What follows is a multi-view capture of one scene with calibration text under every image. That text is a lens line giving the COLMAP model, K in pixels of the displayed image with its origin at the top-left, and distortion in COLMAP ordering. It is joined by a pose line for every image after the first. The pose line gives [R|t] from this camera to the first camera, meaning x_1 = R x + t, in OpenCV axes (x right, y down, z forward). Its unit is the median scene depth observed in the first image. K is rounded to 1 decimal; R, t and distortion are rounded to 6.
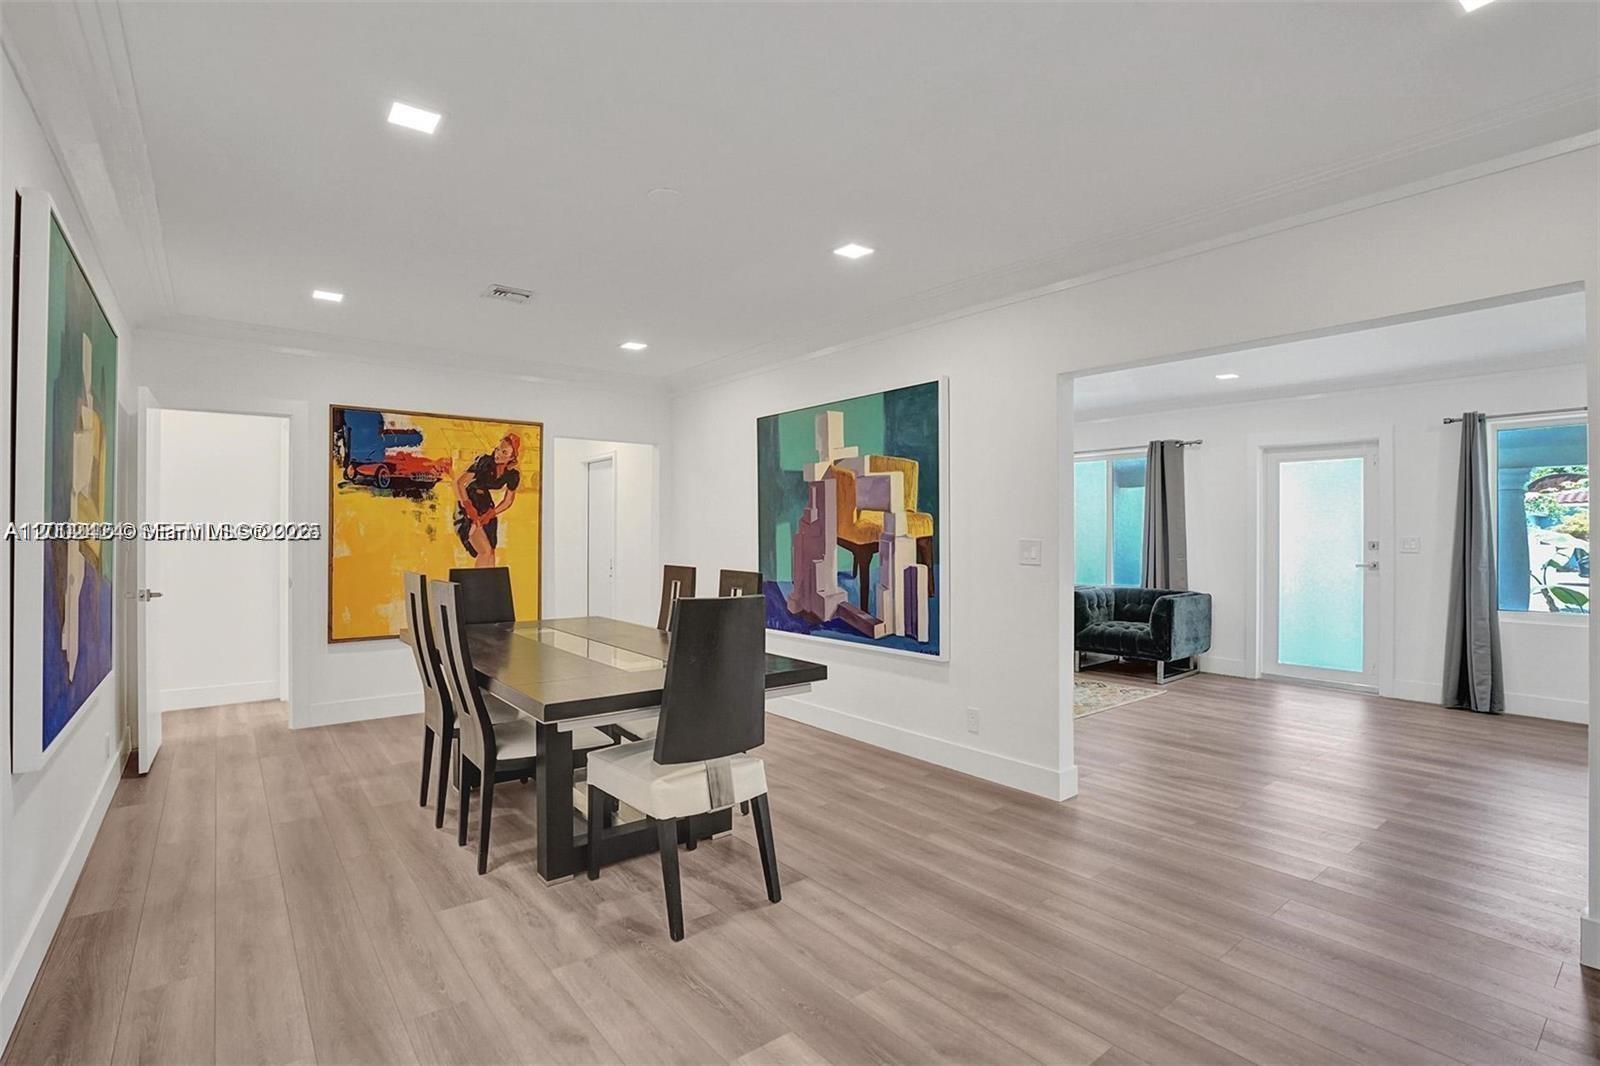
lens RADIAL K [[748.4, 0, 791.1], [0, 748.4, 540.2], [0, 0, 1]] dist [-0.071987, -0.000267]
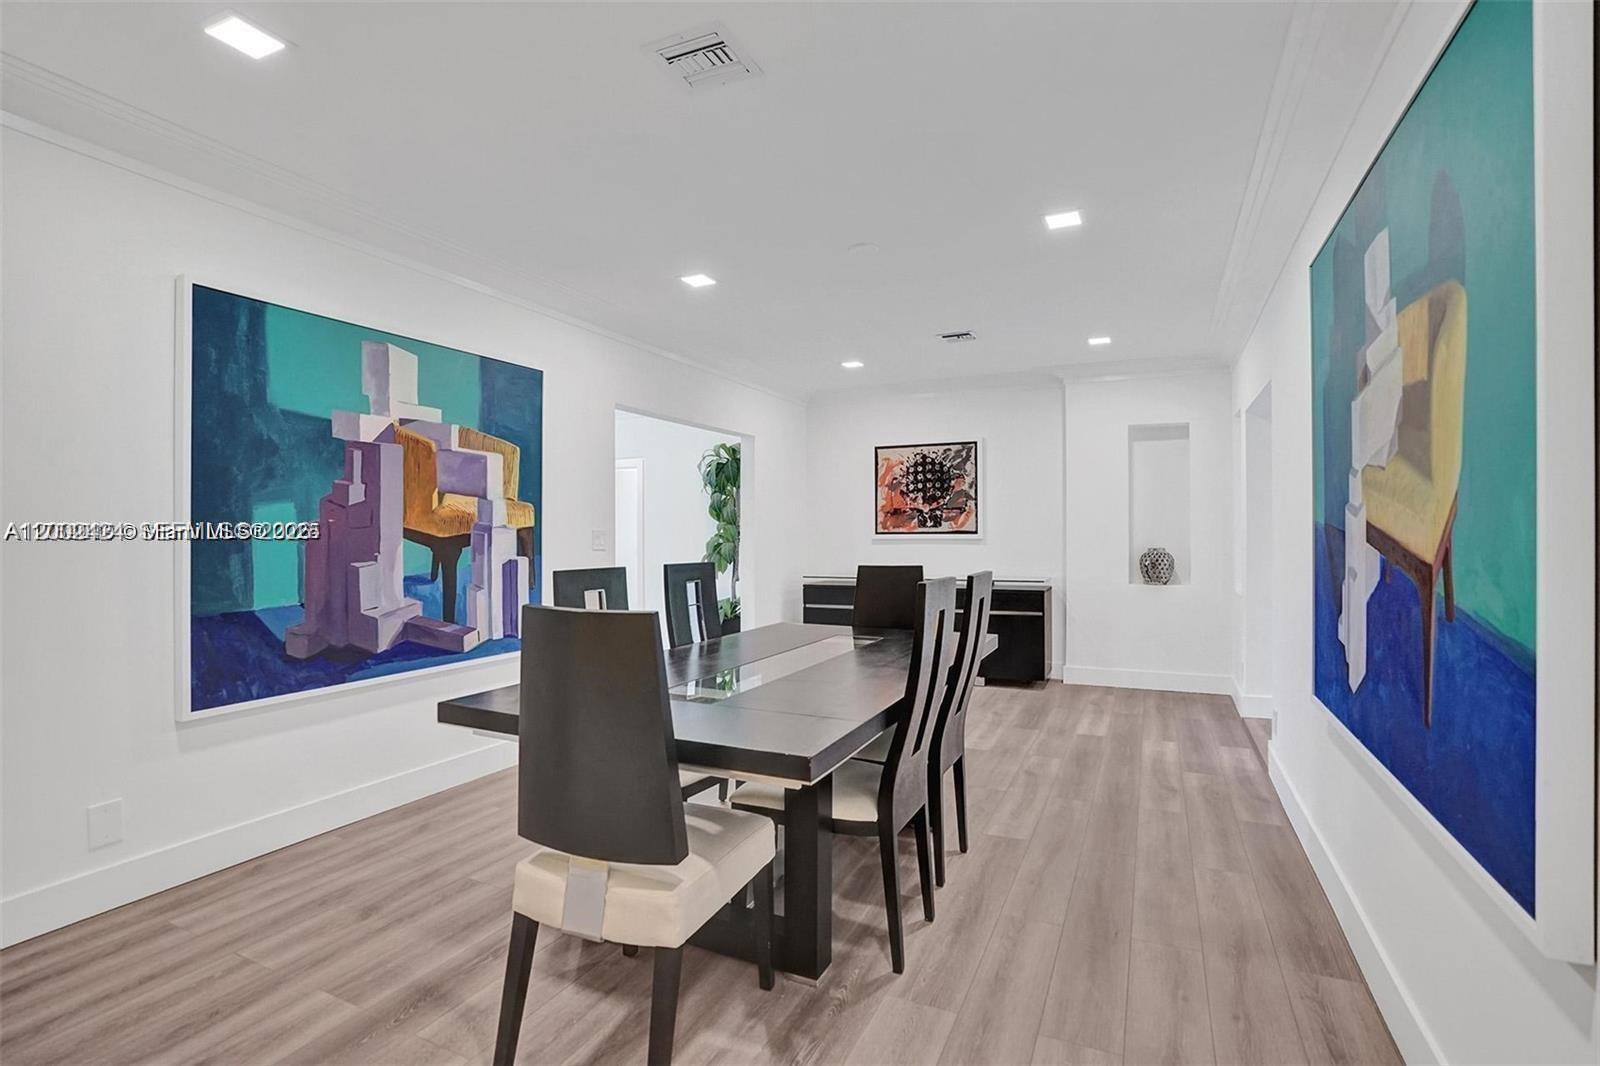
lens RADIAL K [[766.8, 0, 803.7], [0, 766.8, 539.0], [0, 0, 1]] dist [-0.071873, 0.029031]
pose [[-0.453296, -0.015024, 0.891233, -0.790307], [0.000415, 0.999854, 0.017066, -0.005767], [-0.891360, 0.008106, -0.453224, 1.042910]]
